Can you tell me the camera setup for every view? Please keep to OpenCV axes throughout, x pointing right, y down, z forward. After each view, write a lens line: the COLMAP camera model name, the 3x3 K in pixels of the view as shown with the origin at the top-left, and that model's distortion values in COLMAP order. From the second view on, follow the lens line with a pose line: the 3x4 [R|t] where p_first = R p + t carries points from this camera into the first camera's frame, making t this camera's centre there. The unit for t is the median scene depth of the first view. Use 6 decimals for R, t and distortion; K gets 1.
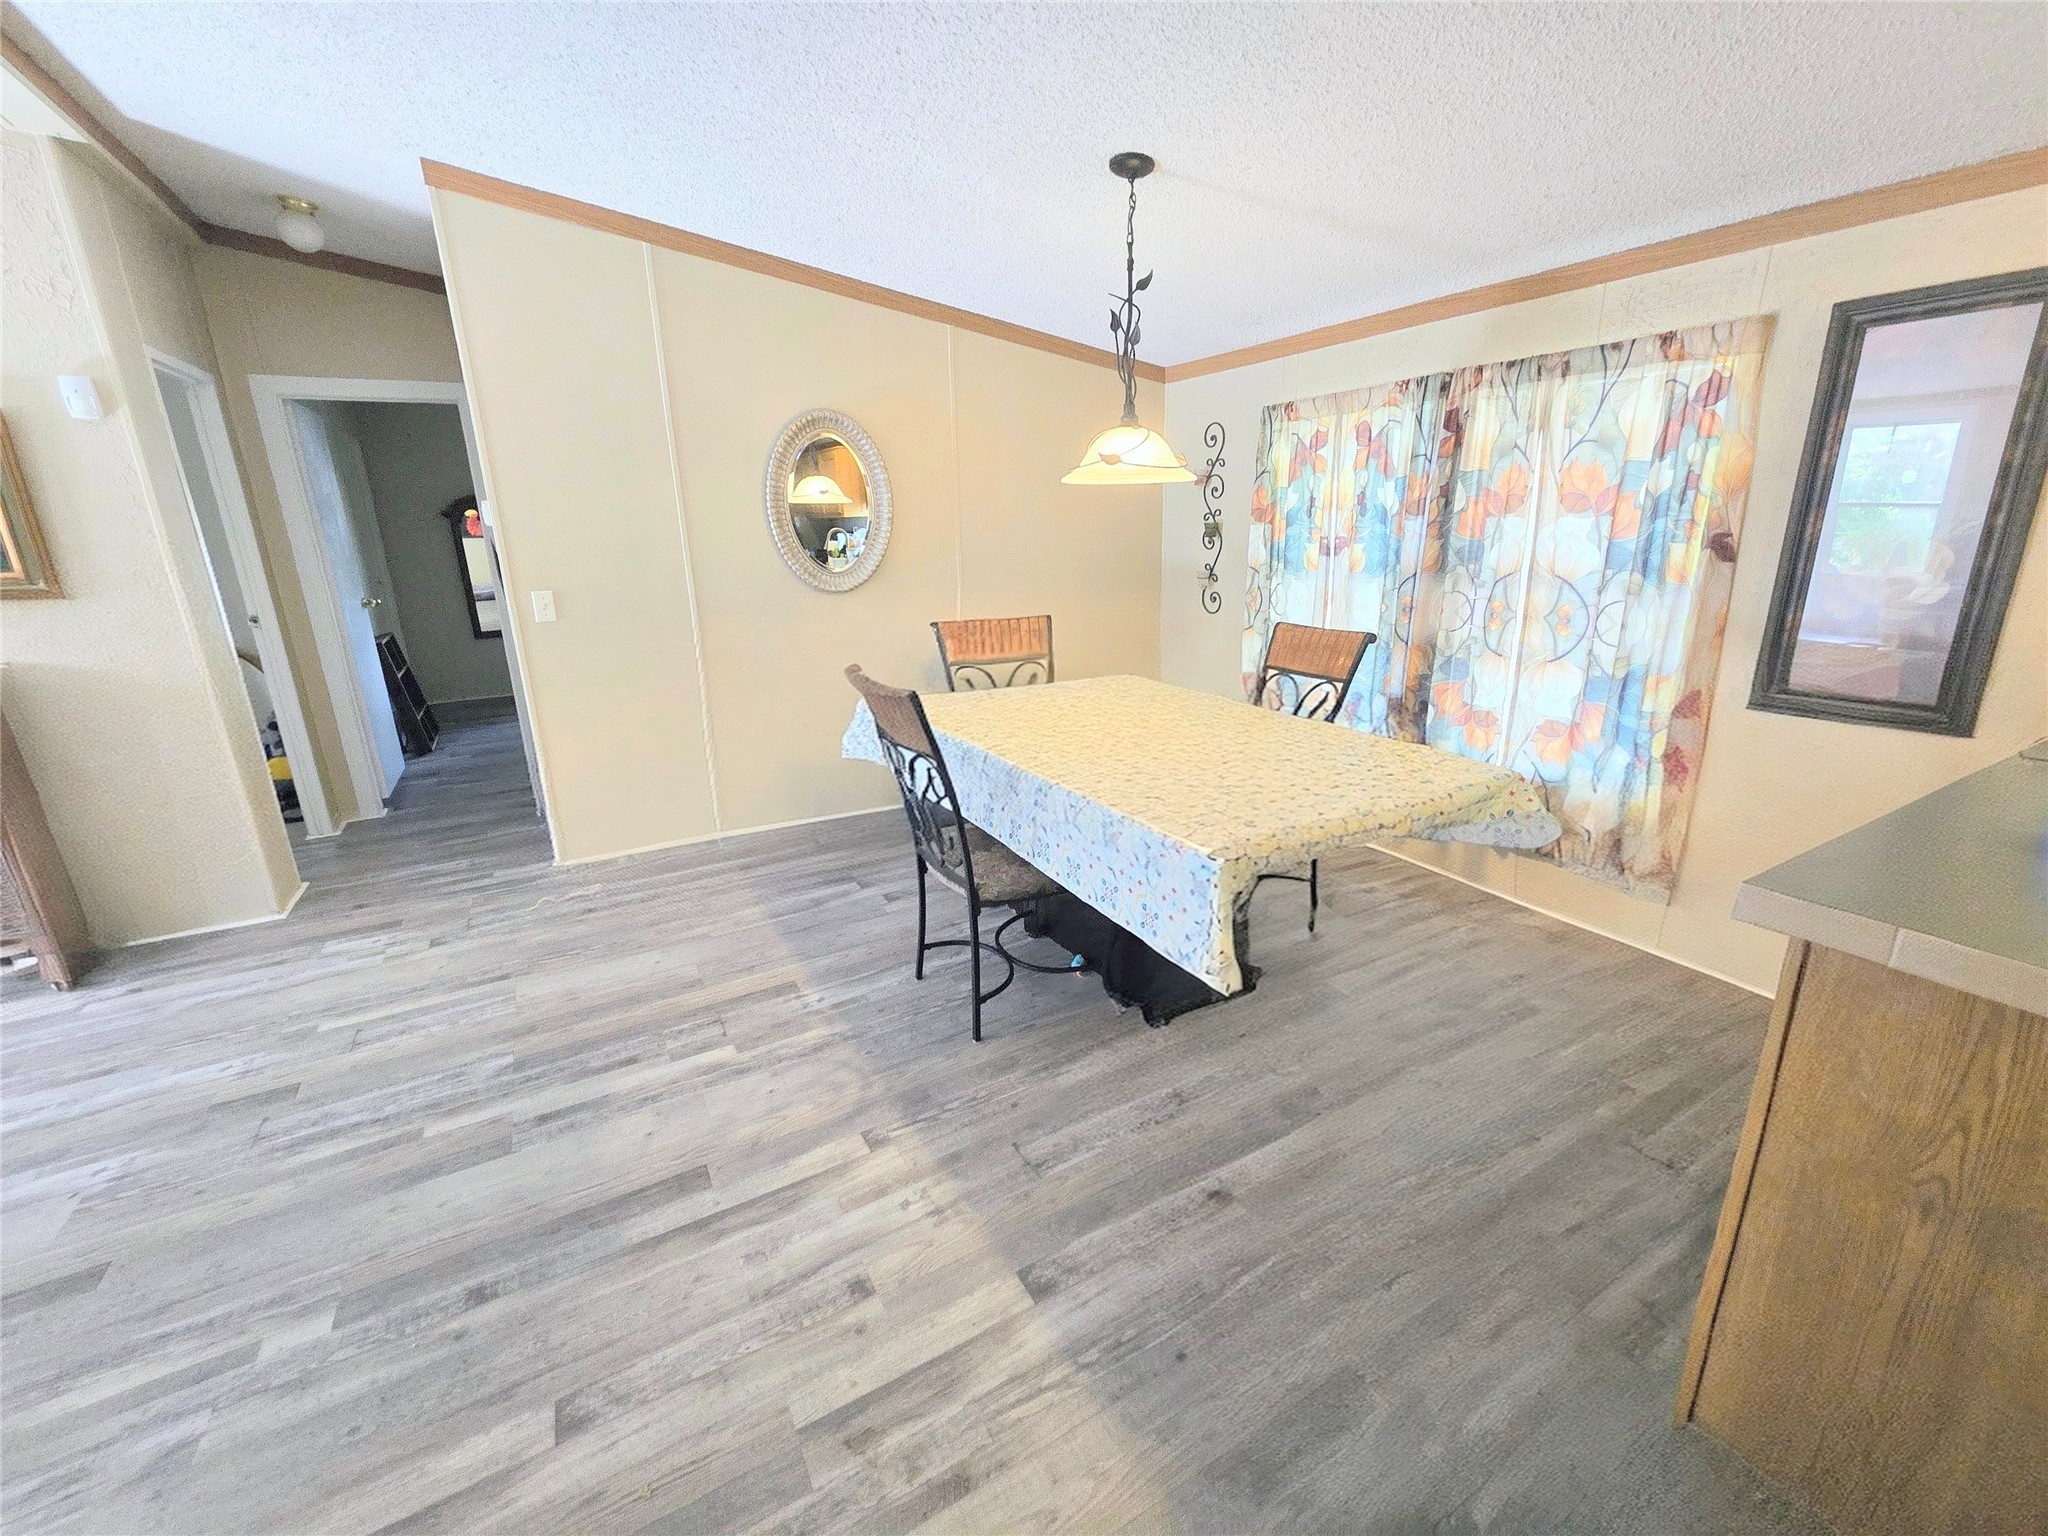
lens RADIAL K [[837.1, 0, 1024.0], [0, 837.1, 768.0], [0, 0, 1]] dist [0.001339, 0.000330]
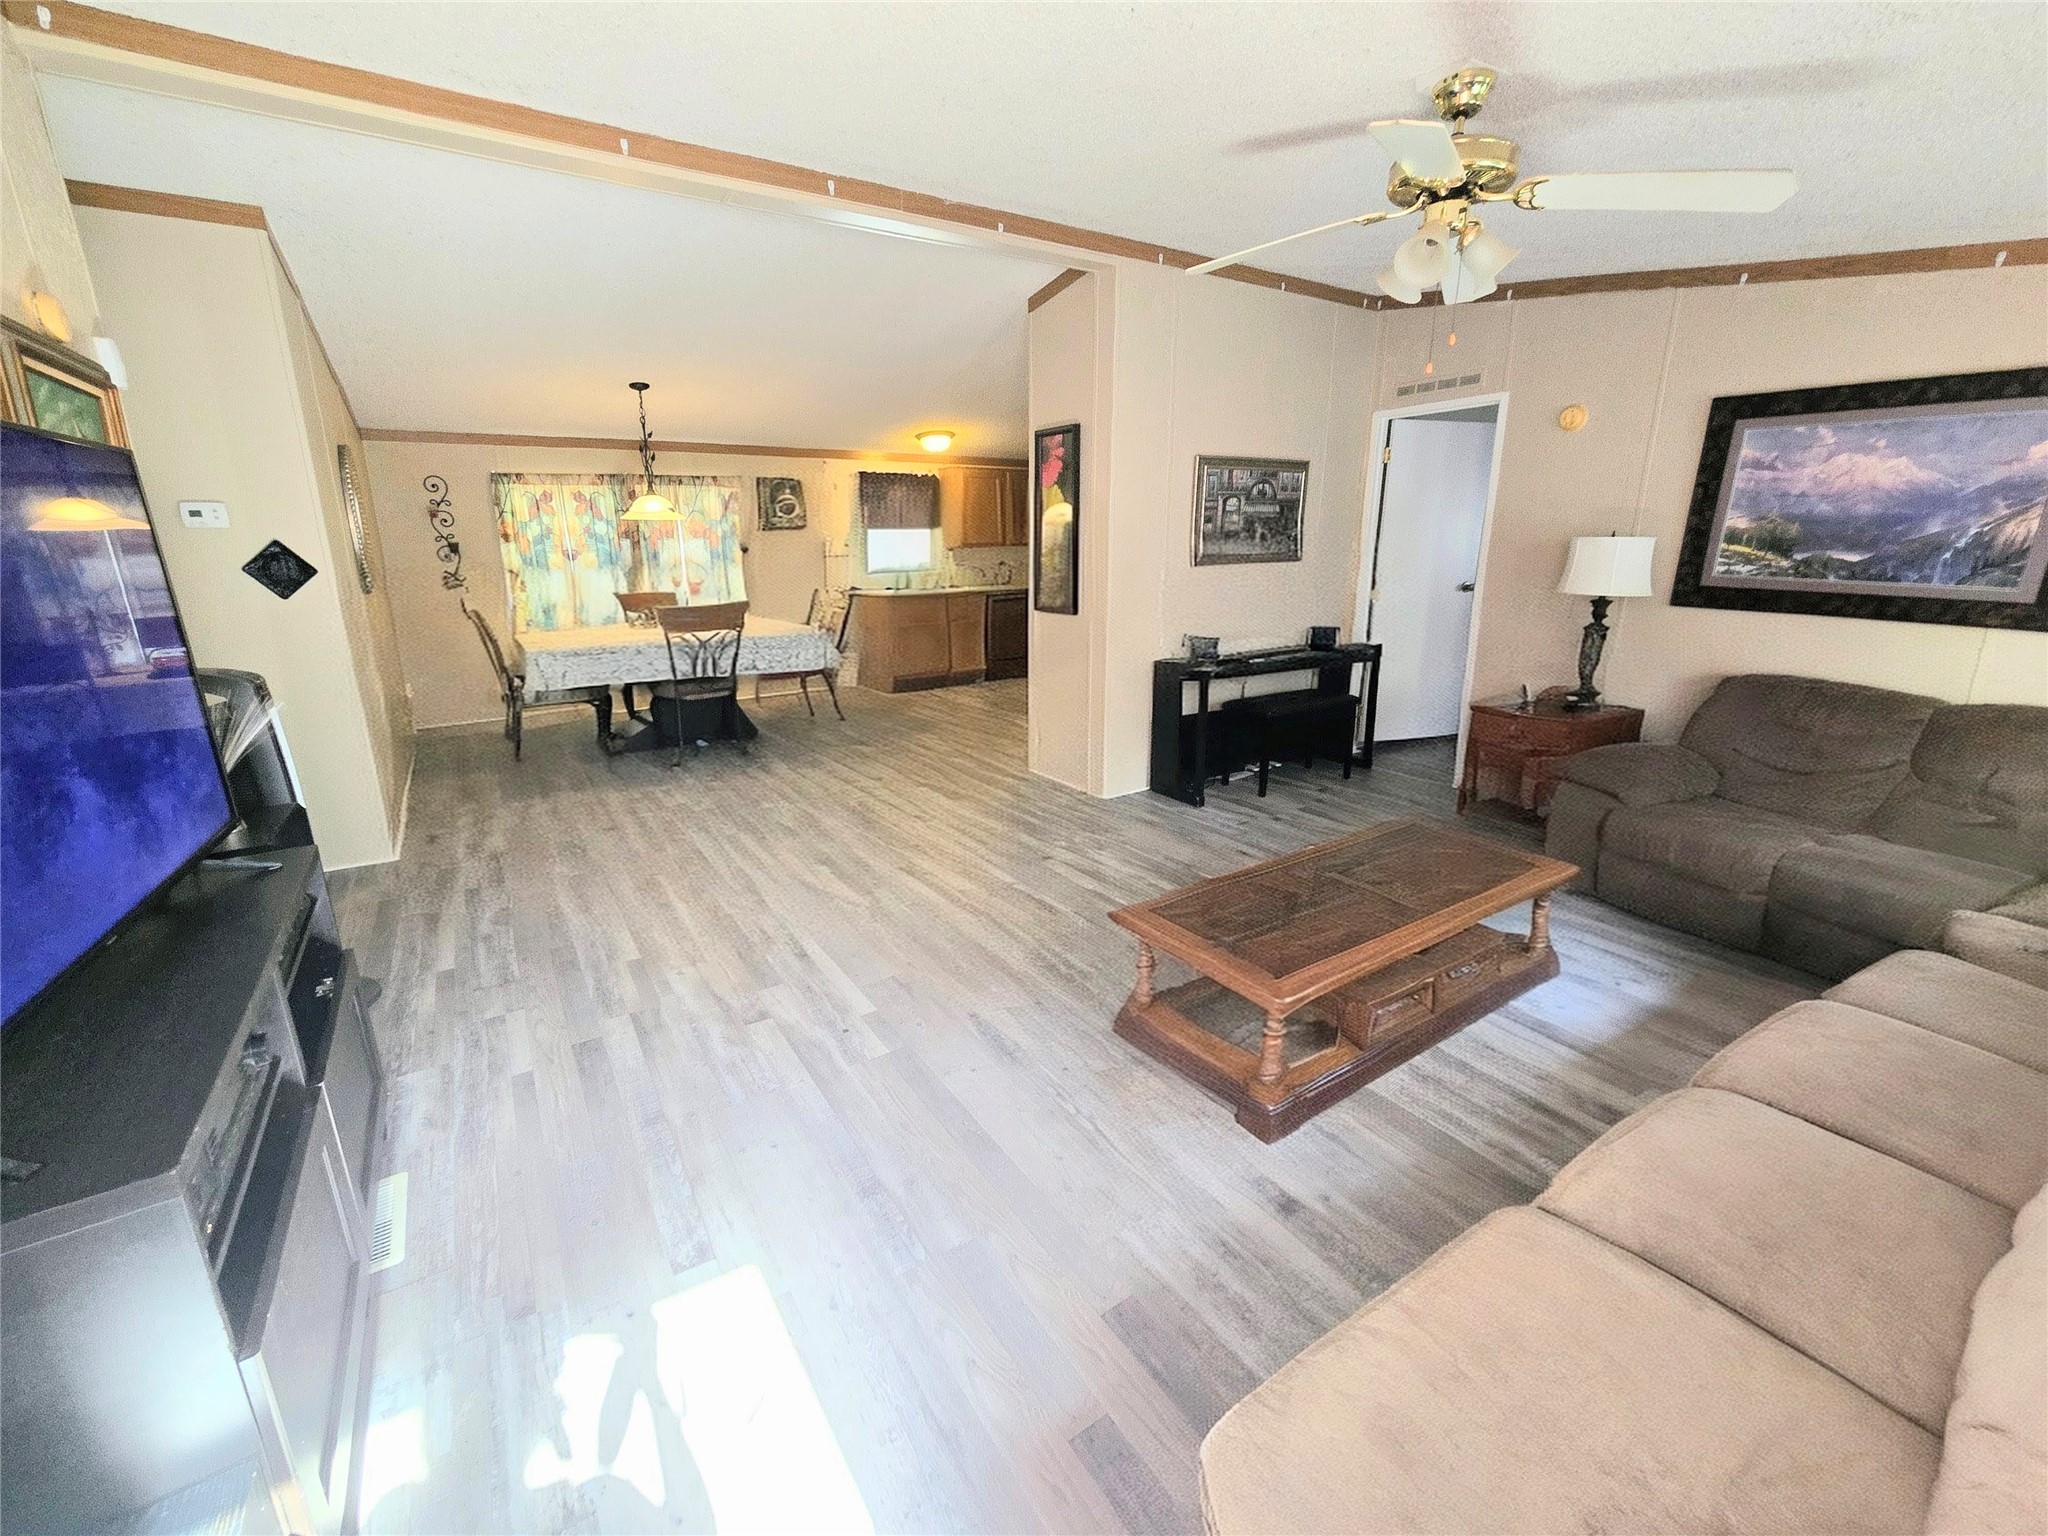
lens RADIAL K [[856.0, 0, 1024.0], [0, 856.0, 768.0], [0, 0, 1]] dist [0.006249, 0.000489]
pose [[-0.050463, -0.236112, 0.970415, -2.364030], [0.298172, 0.923777, 0.240270, 0.011407], [-0.953177, 0.301475, 0.023786, 0.228483]]
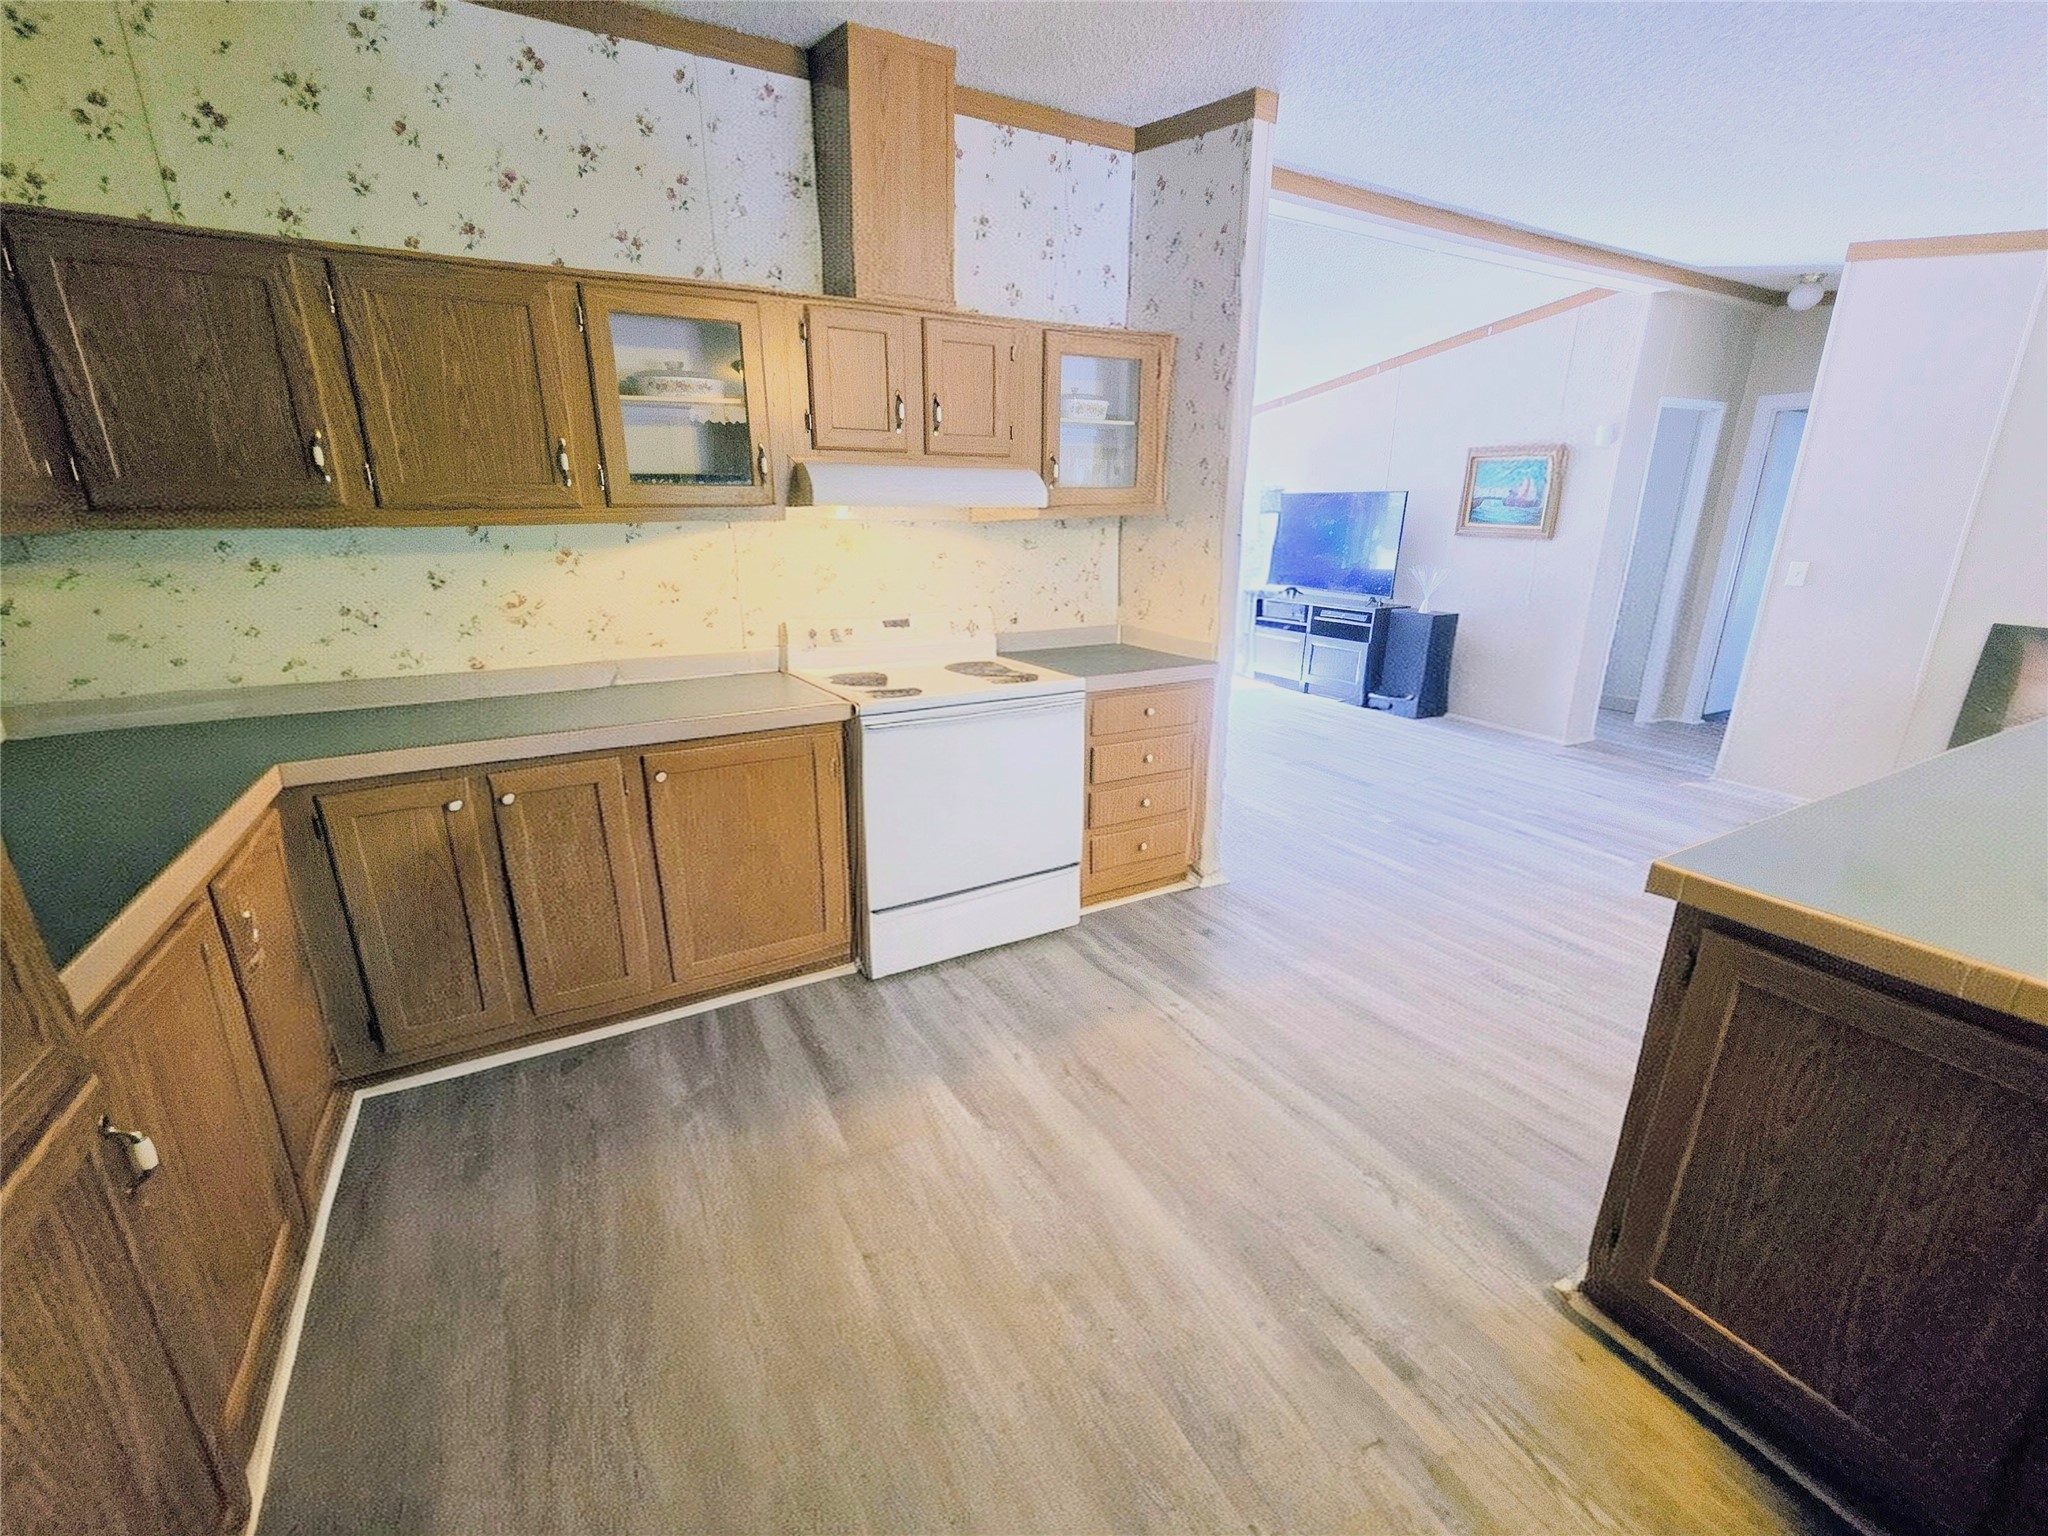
lens RADIAL K [[837.1, 0, 1024.0], [0, 837.1, 768.0], [0, 0, 1]] dist [0.001339, 0.000330]
pose [[-0.021080, 0.318159, -0.947803, 1.012823], [-0.294604, 0.903944, 0.309989, 0.038642], [0.955387, 0.285761, 0.074676, -0.188947]]
